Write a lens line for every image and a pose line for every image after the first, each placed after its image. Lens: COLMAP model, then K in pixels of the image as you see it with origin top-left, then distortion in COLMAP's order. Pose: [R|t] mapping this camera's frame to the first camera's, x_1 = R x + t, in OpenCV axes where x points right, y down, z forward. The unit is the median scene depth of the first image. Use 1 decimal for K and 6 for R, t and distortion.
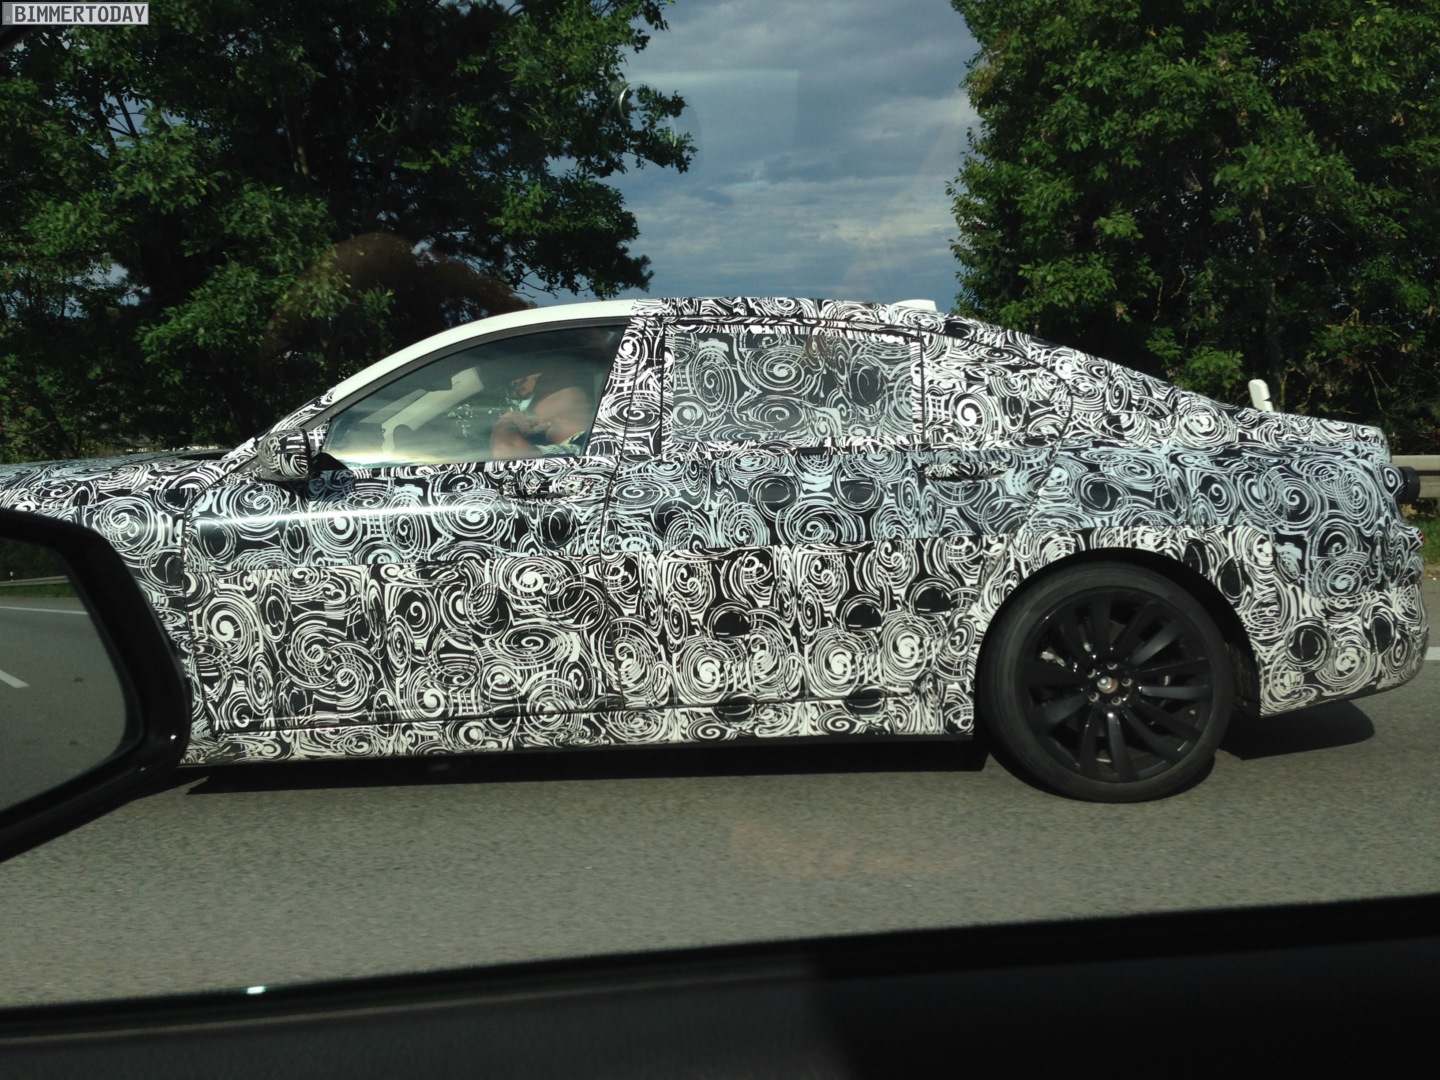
lens RADIAL K [[1278.0, 0, 733.2], [0, 1278.0, 474.2], [0, 0, 1]] dist [0.054076, 0.030460]
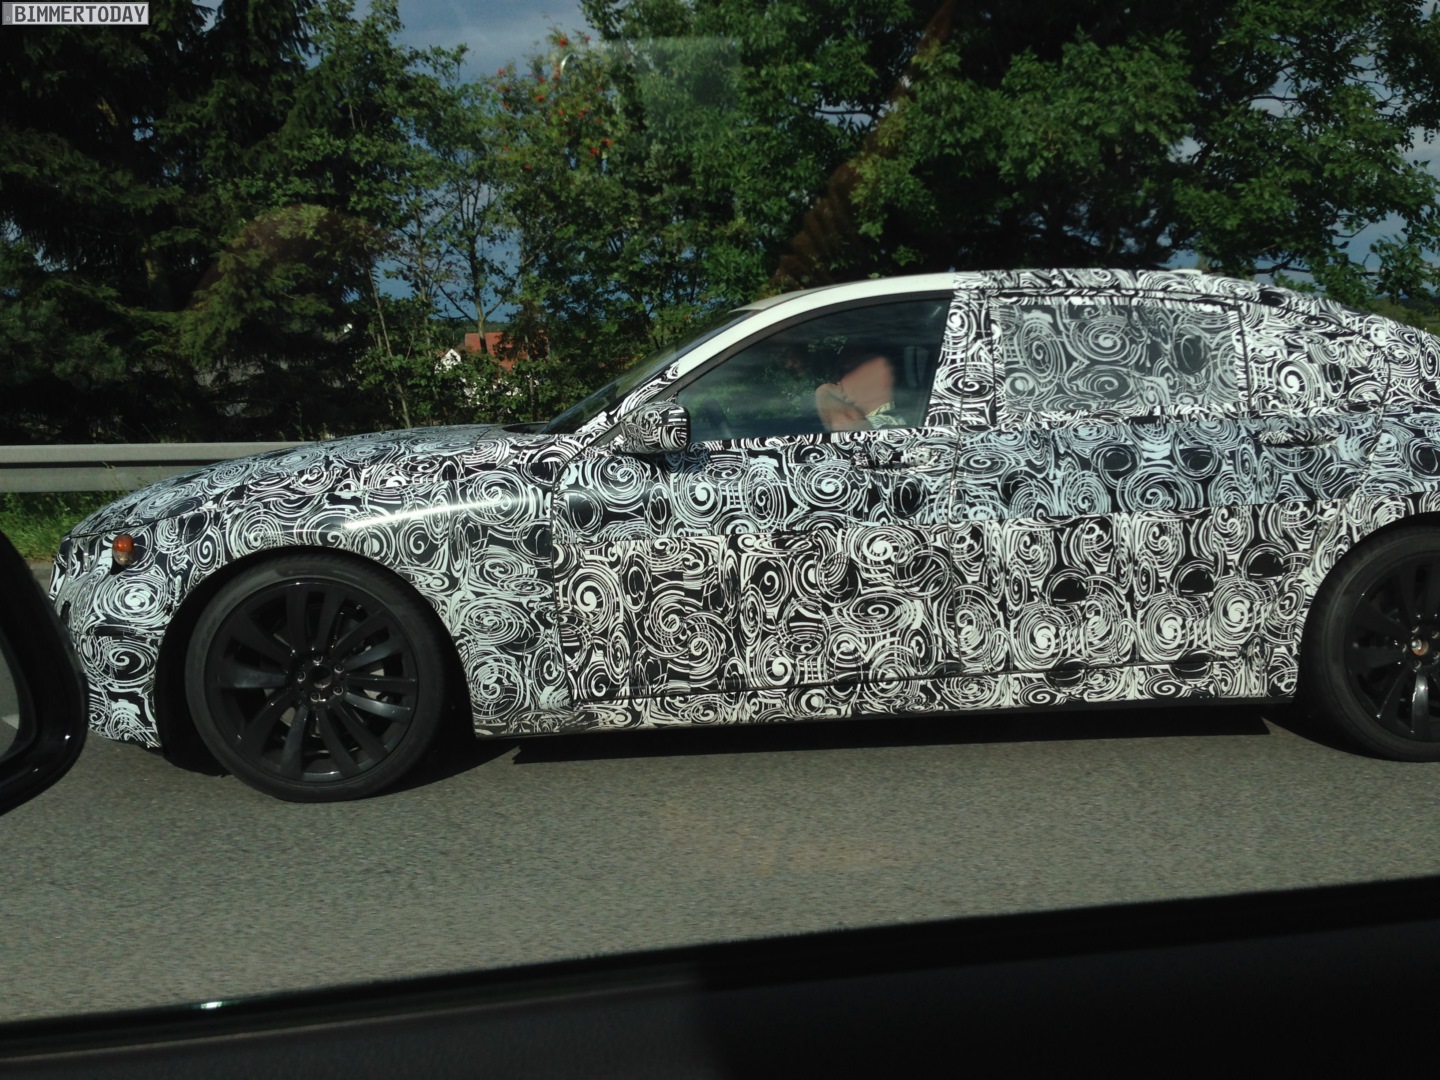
lens RADIAL K [[1278.0, 0, 715.0], [0, 1278.0, 527.5], [0, 0, 1]] dist [0.054076, 0.030460]
pose [[0.999554, -0.013119, 0.026833, -0.308457], [0.012254, 0.999408, 0.032149, 0.030457], [-0.027239, -0.031806, 0.999123, -0.010641]]
